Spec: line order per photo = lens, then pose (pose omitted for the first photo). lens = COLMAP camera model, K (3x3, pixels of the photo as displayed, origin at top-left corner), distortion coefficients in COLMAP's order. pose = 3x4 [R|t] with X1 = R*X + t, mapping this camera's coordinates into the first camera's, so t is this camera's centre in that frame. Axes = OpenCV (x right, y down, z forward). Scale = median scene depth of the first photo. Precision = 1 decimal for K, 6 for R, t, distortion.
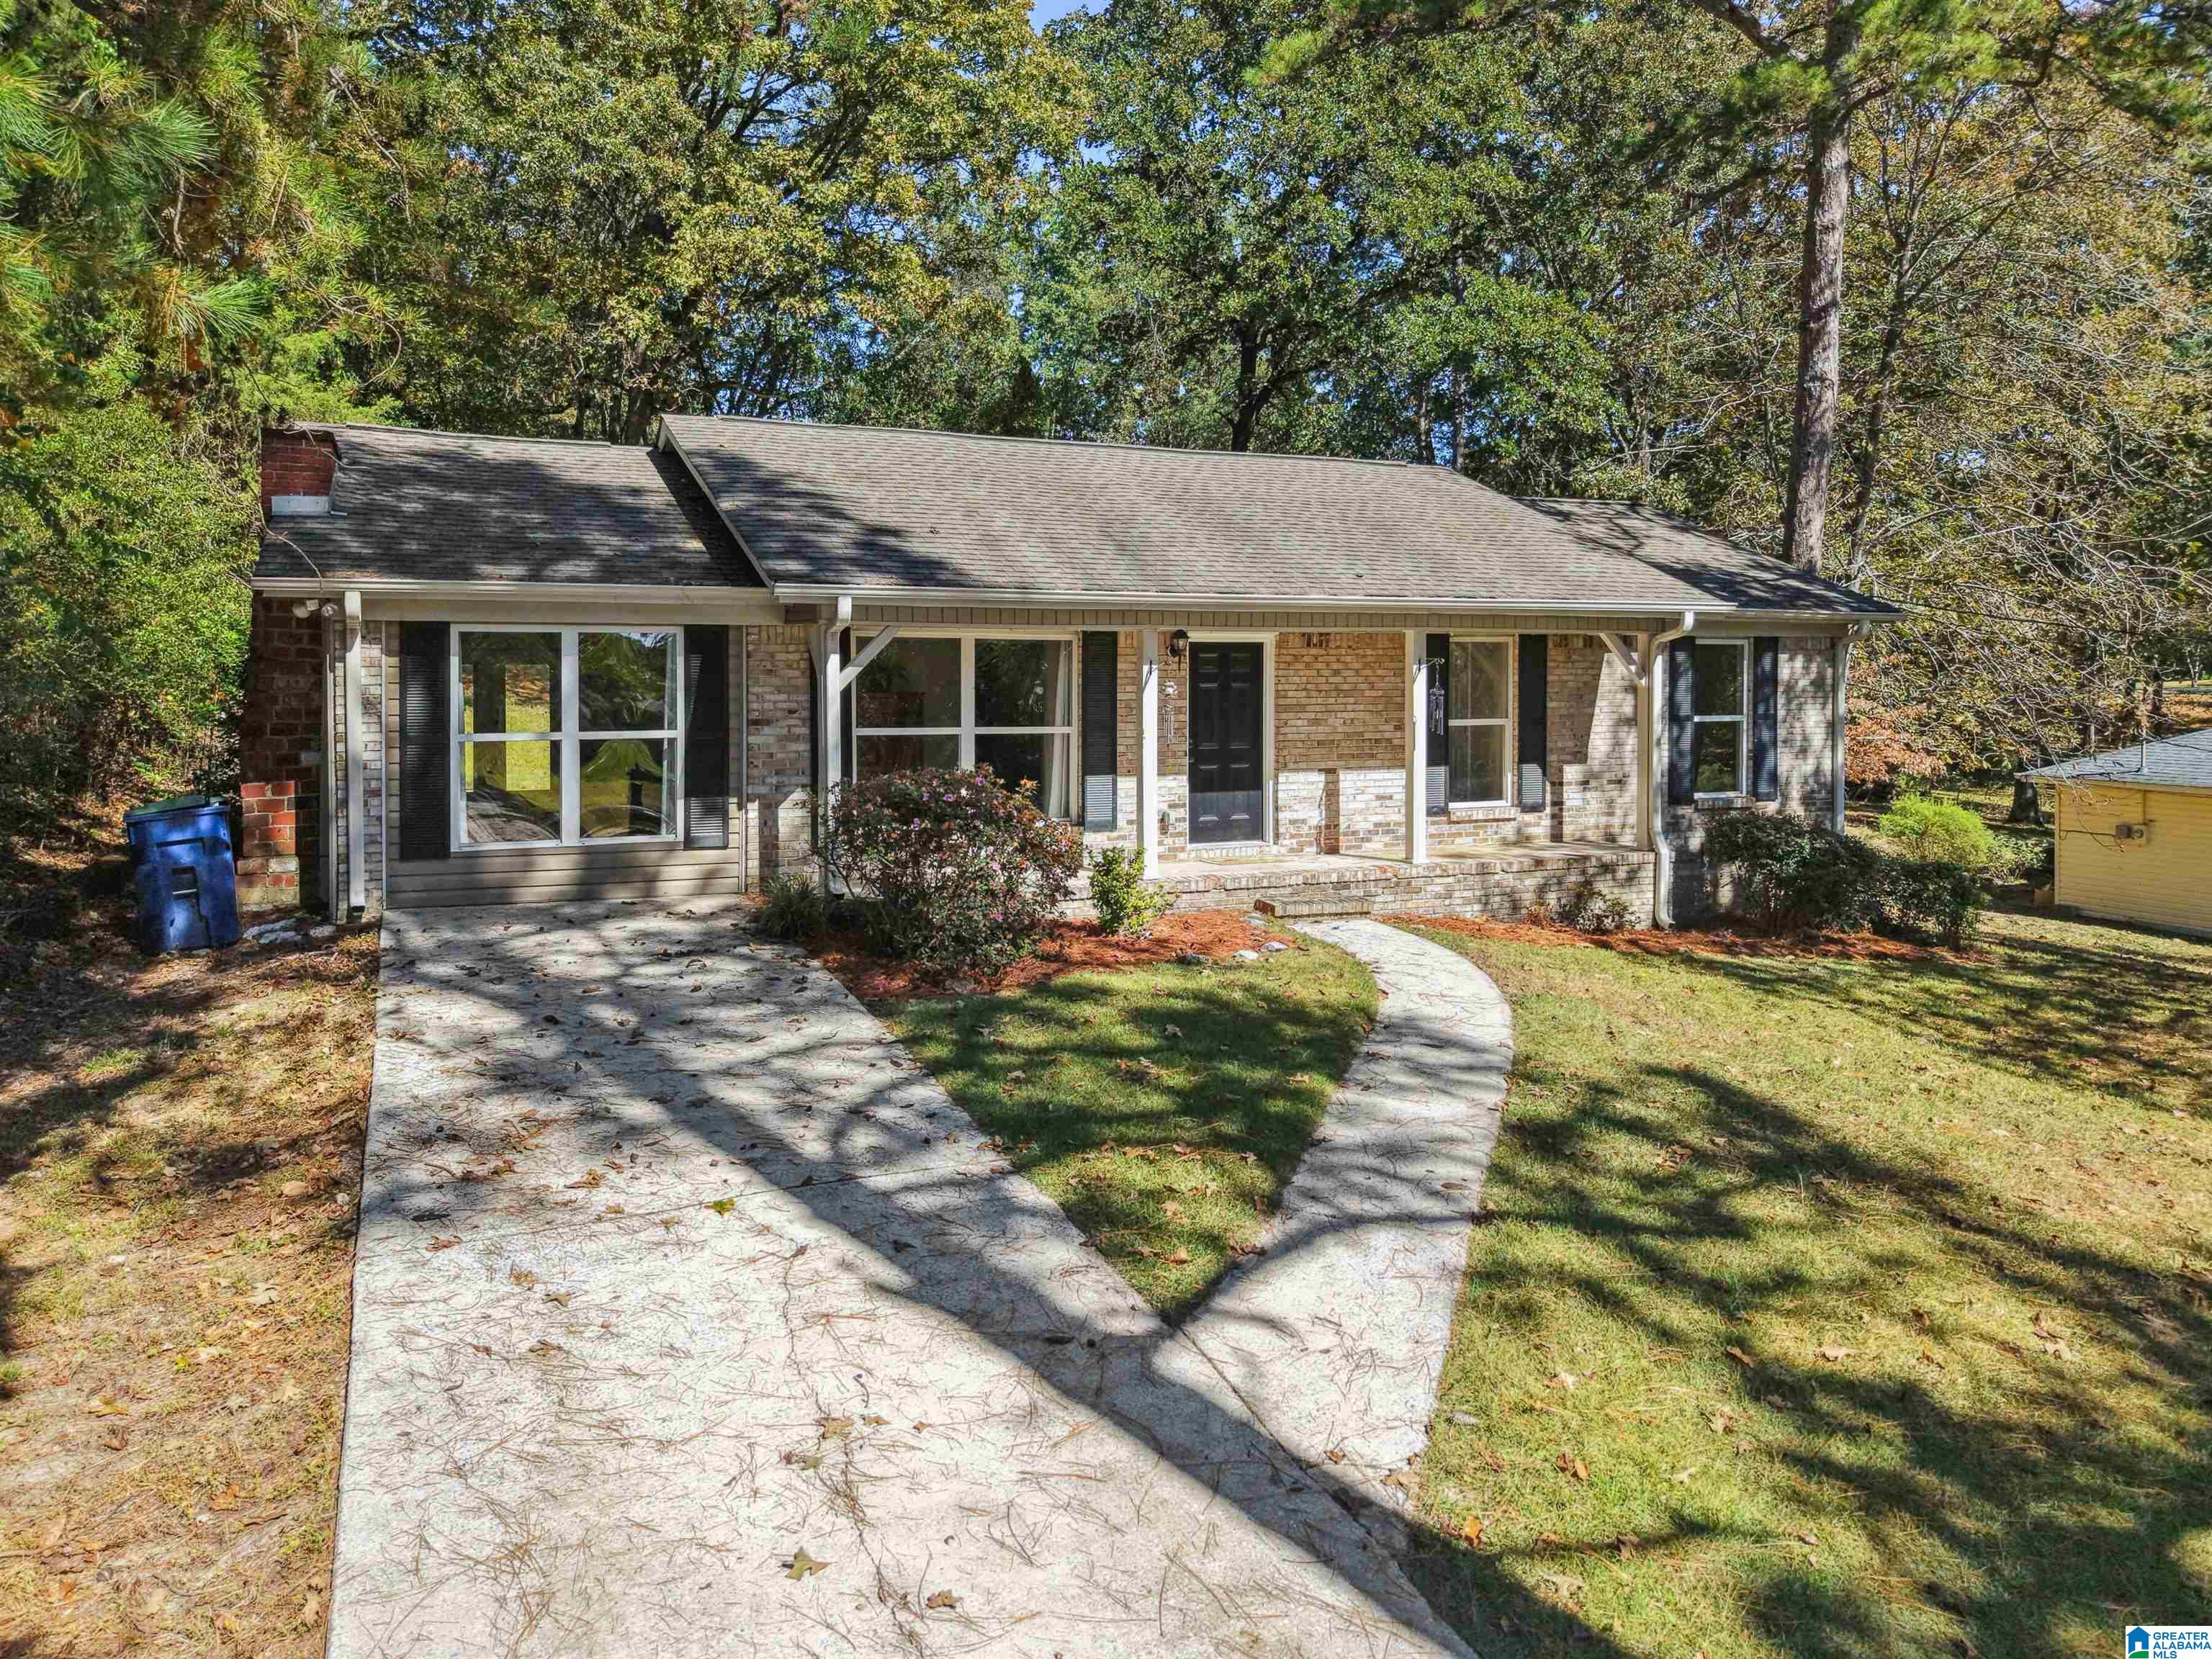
lens RADIAL K [[1552.5, 0, 1105.3], [0, 1552.5, 784.2], [0, 0, 1]] dist [0.055427, -0.067328]
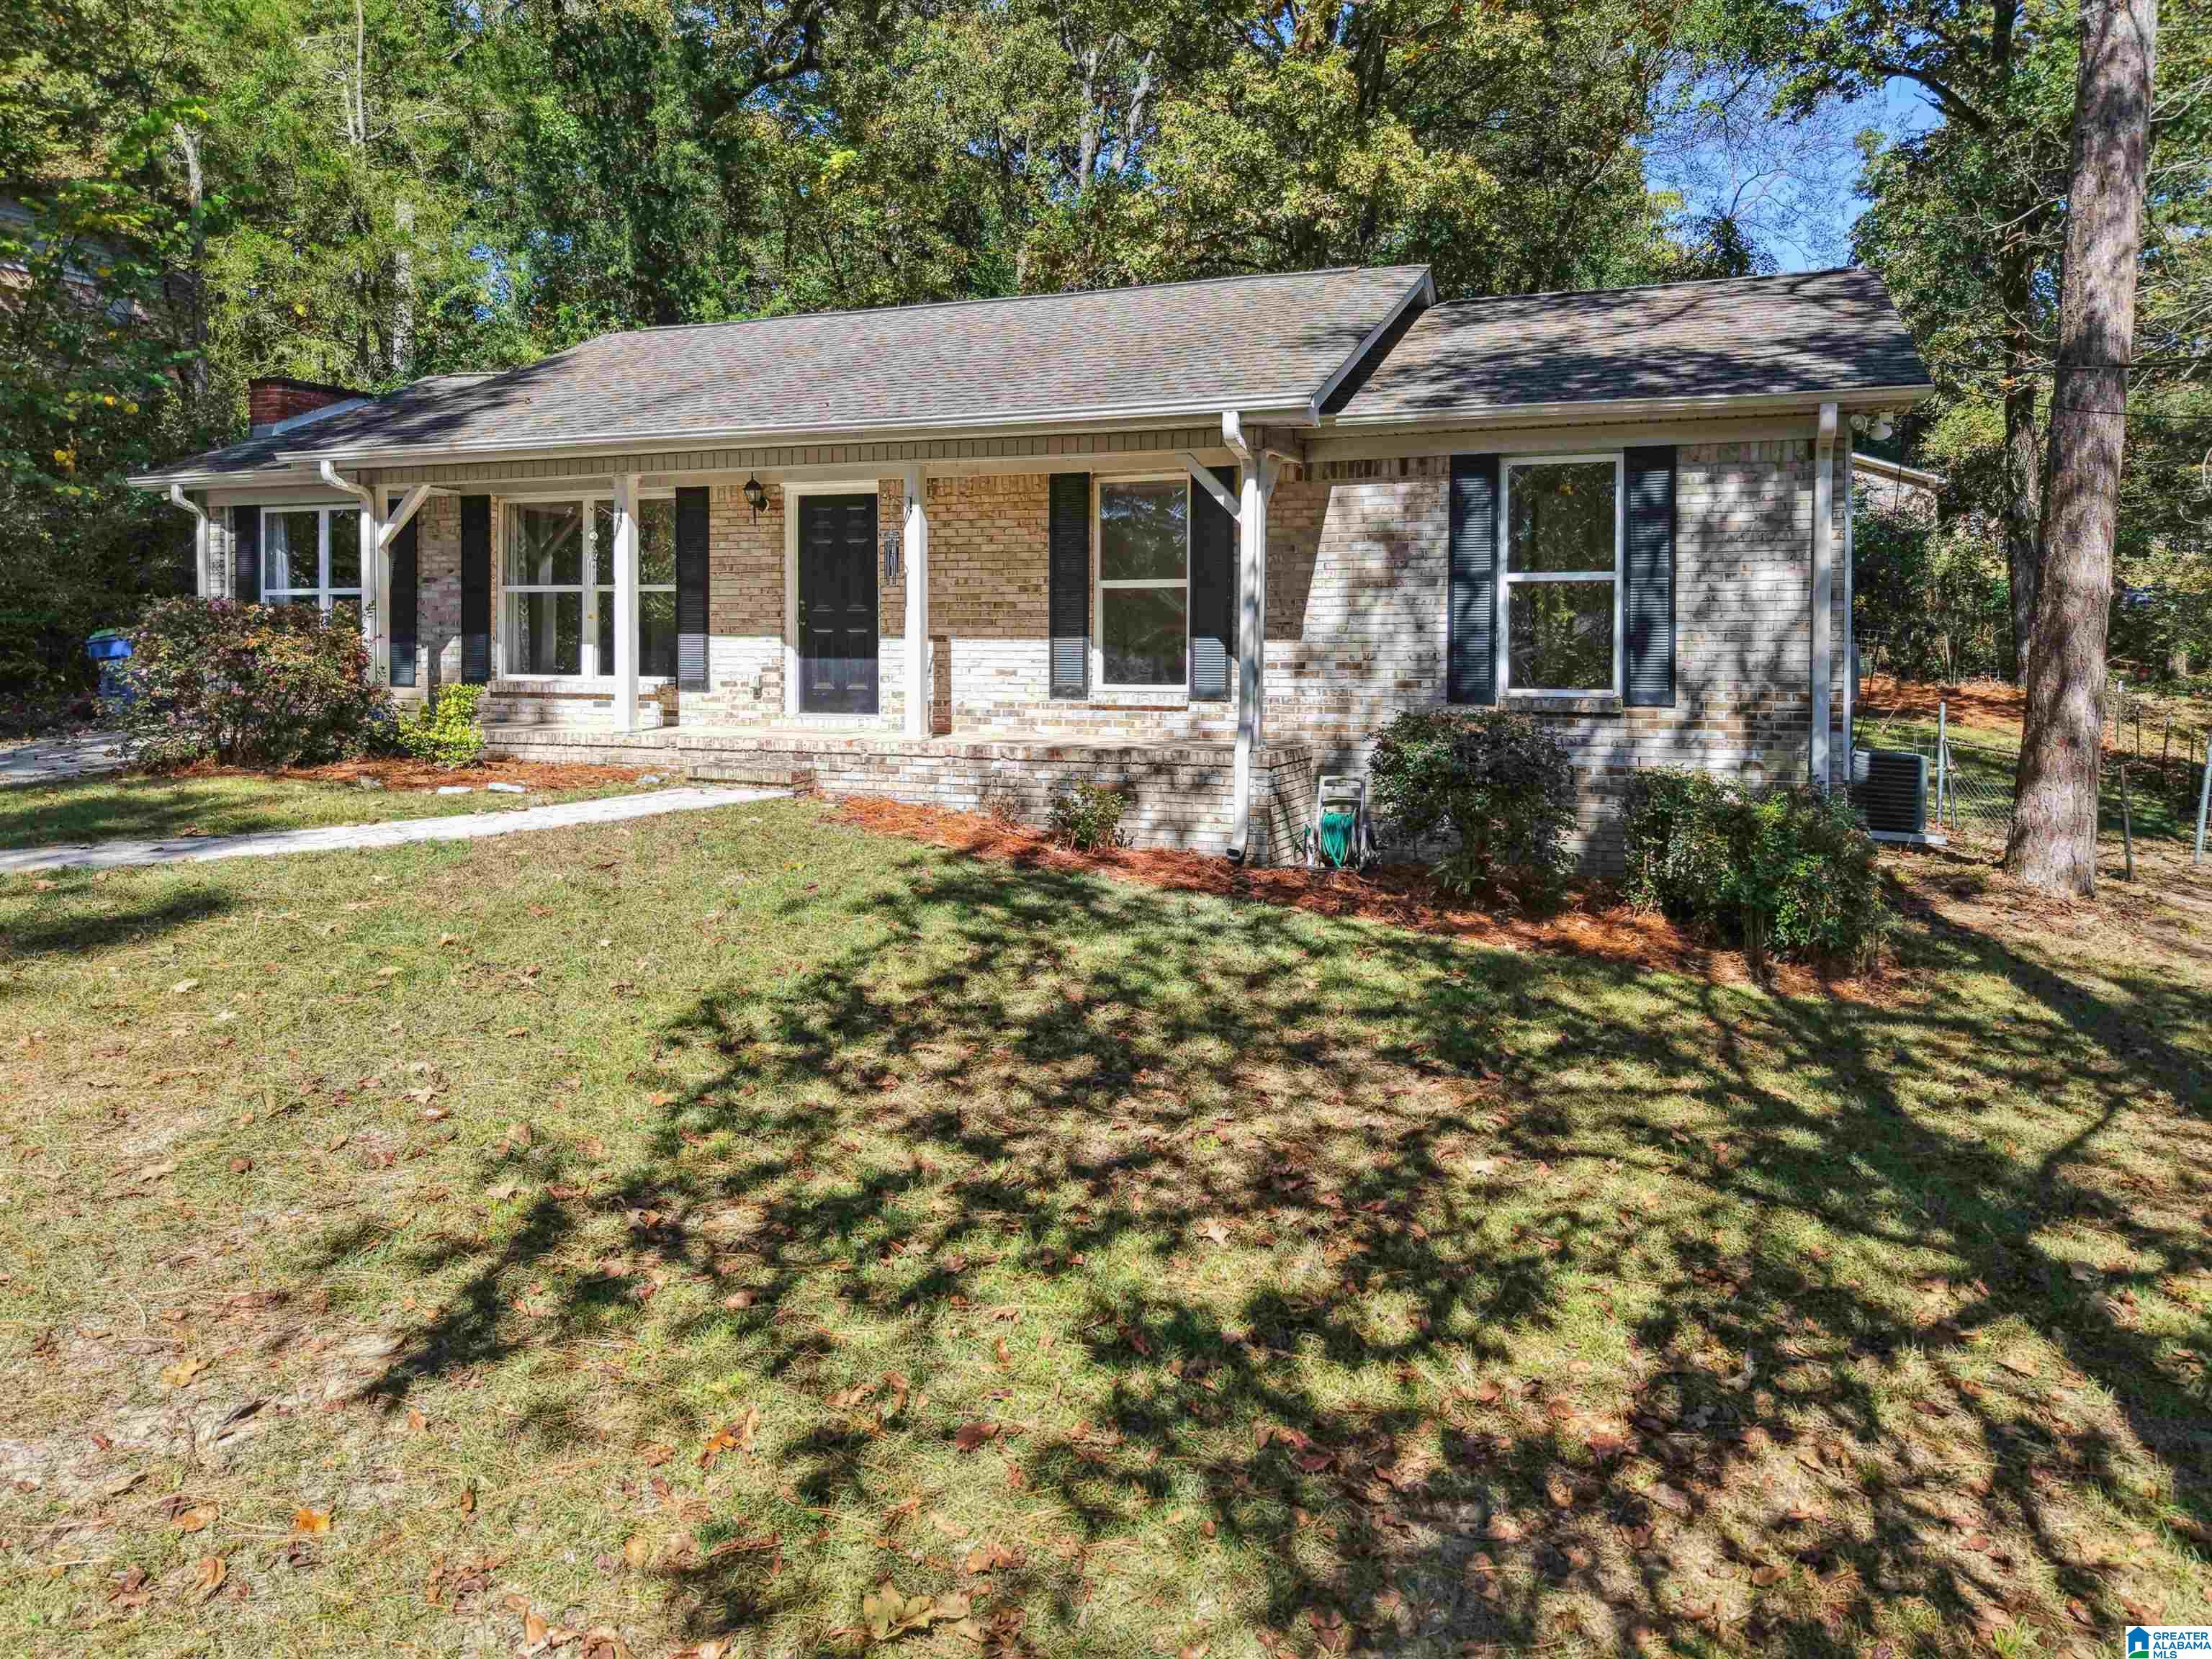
lens RADIAL K [[1552.5, 0, 1105.3], [0, 1552.5, 784.2], [0, 0, 1]] dist [0.055427, -0.067328]
pose [[0.691144, 0.065506, -0.719743, 0.836557], [-0.055335, 0.997757, 0.037673, 0.034816], [0.720596, 0.013790, 0.693218, 0.460240]]
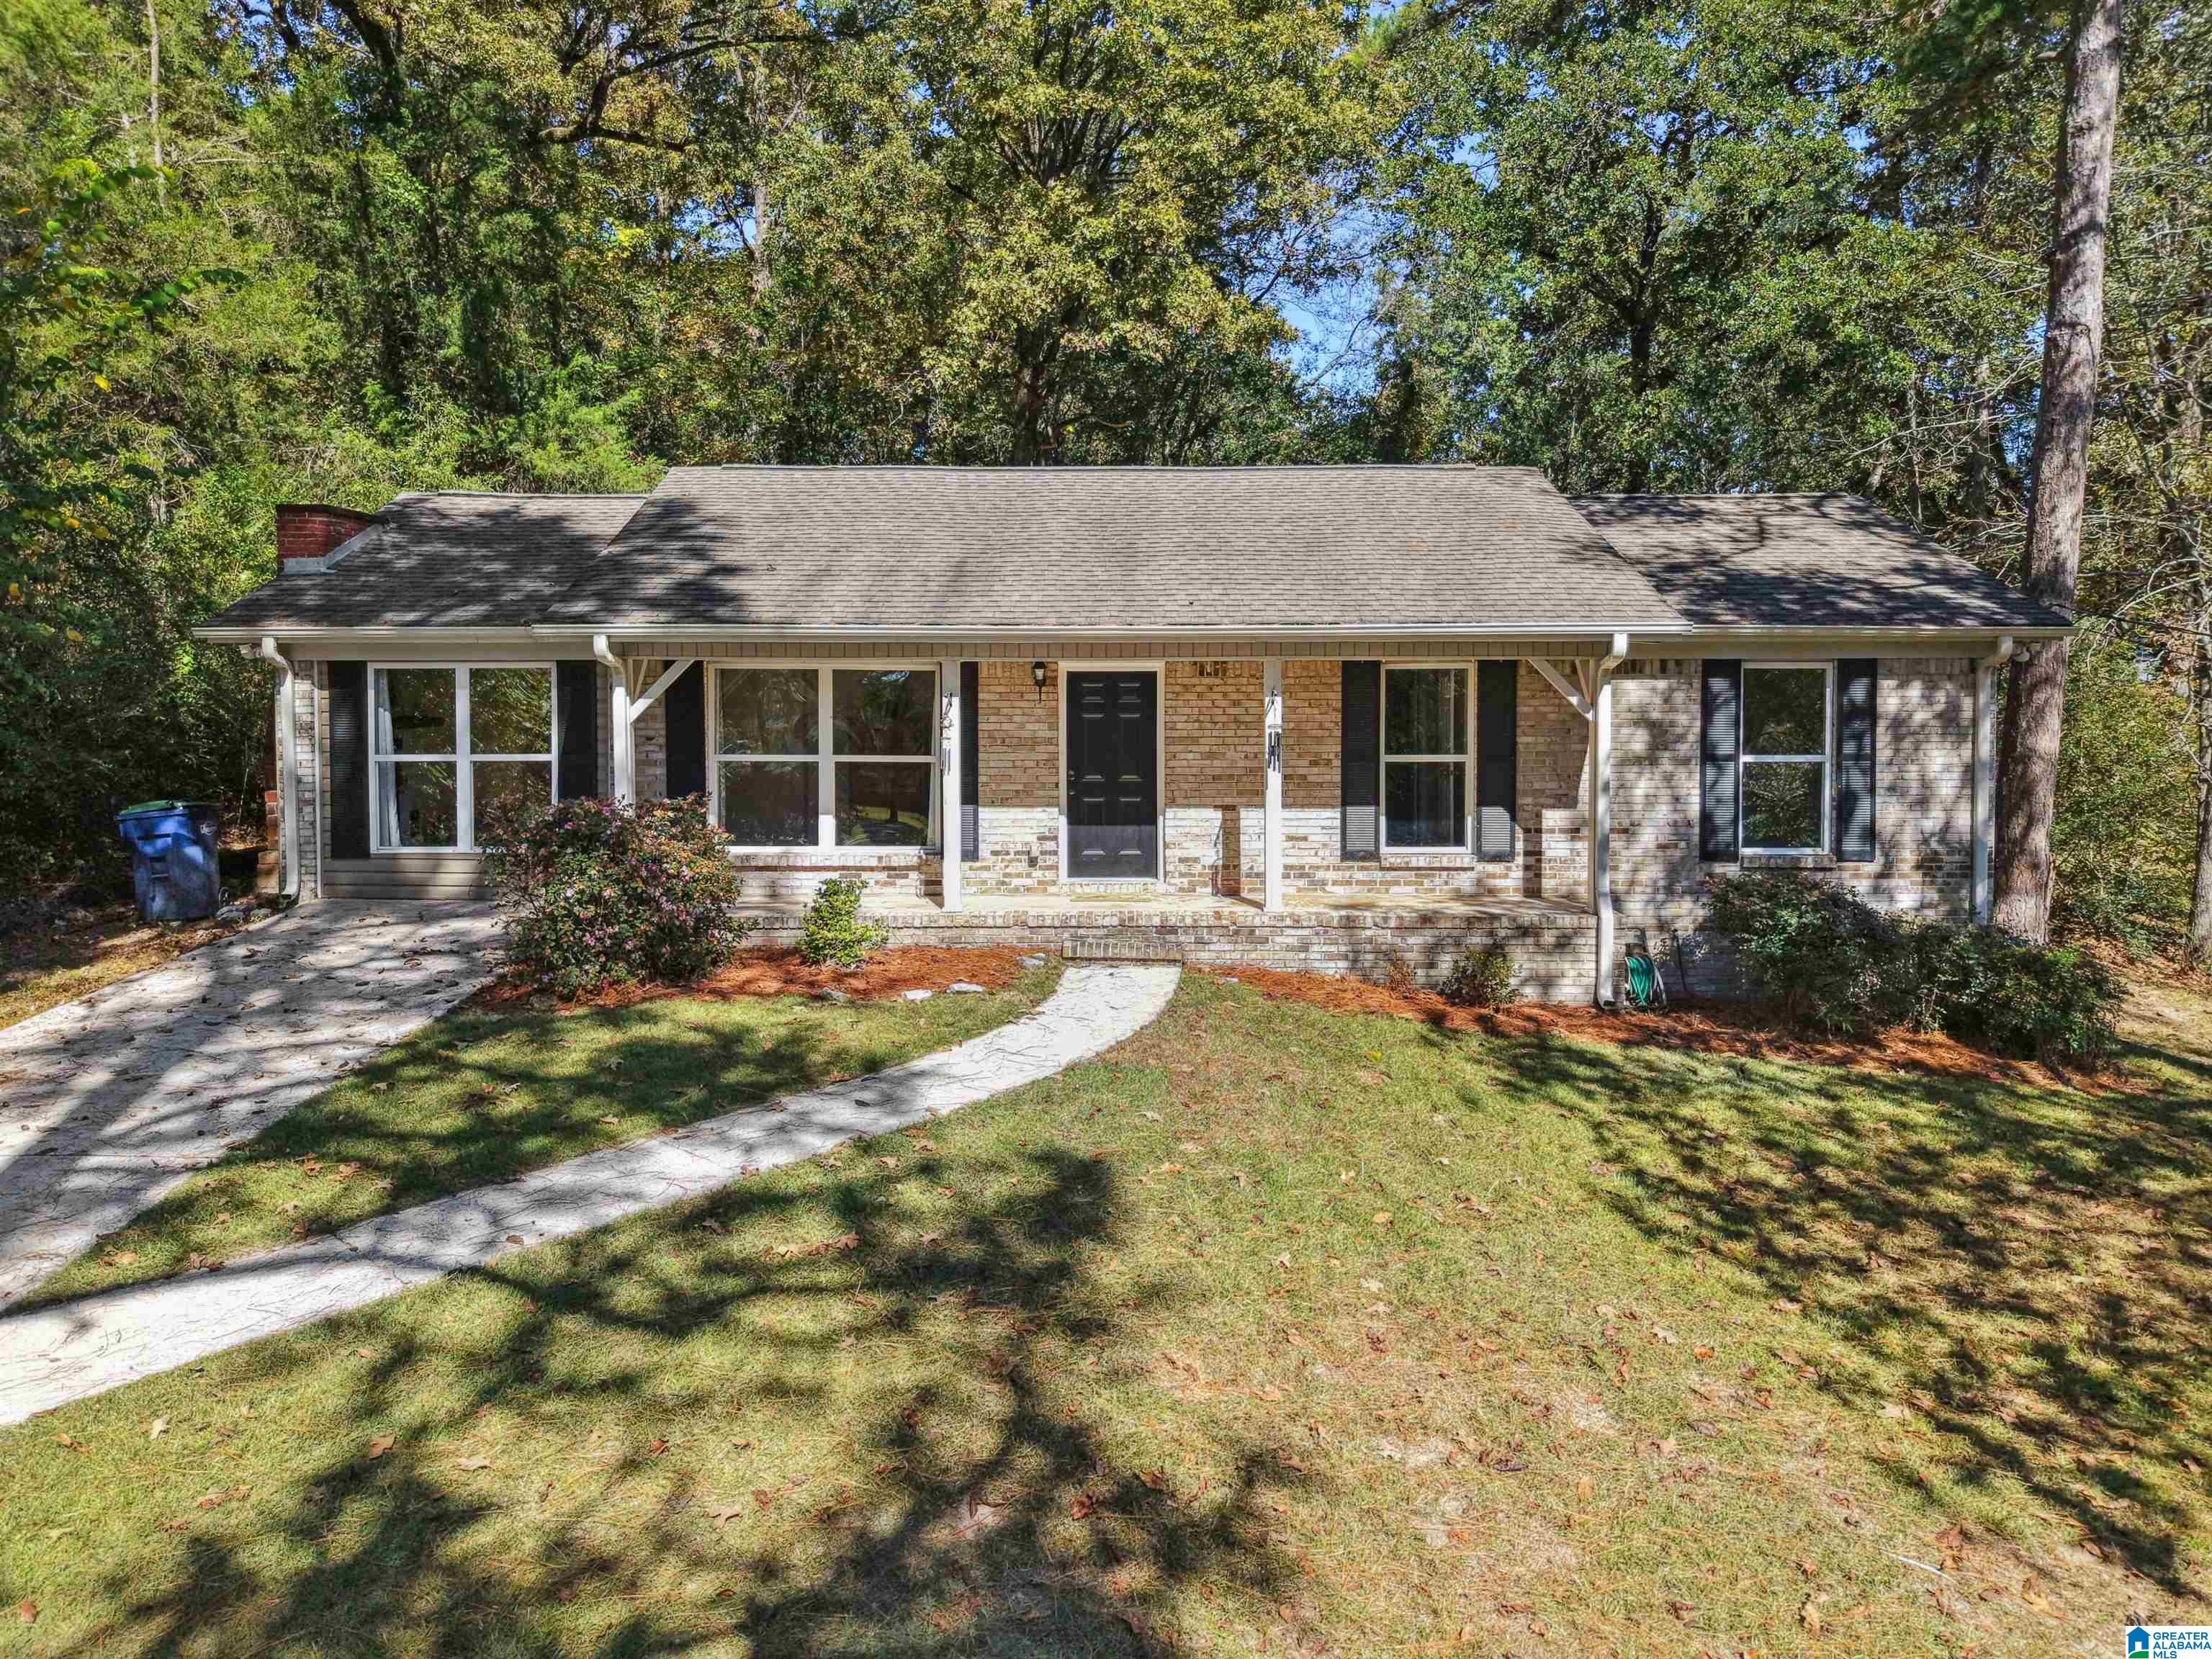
lens RADIAL K [[1534.6, 0, 1106.0], [0, 1534.6, 829.5], [0, 0, 1]] dist [0.026755, -0.021527]
pose [[0.909583, 0.039822, -0.413610, 0.457812], [-0.029592, 0.999078, 0.031116, -0.021989], [0.414468, -0.016063, 0.909922, 0.124253]]
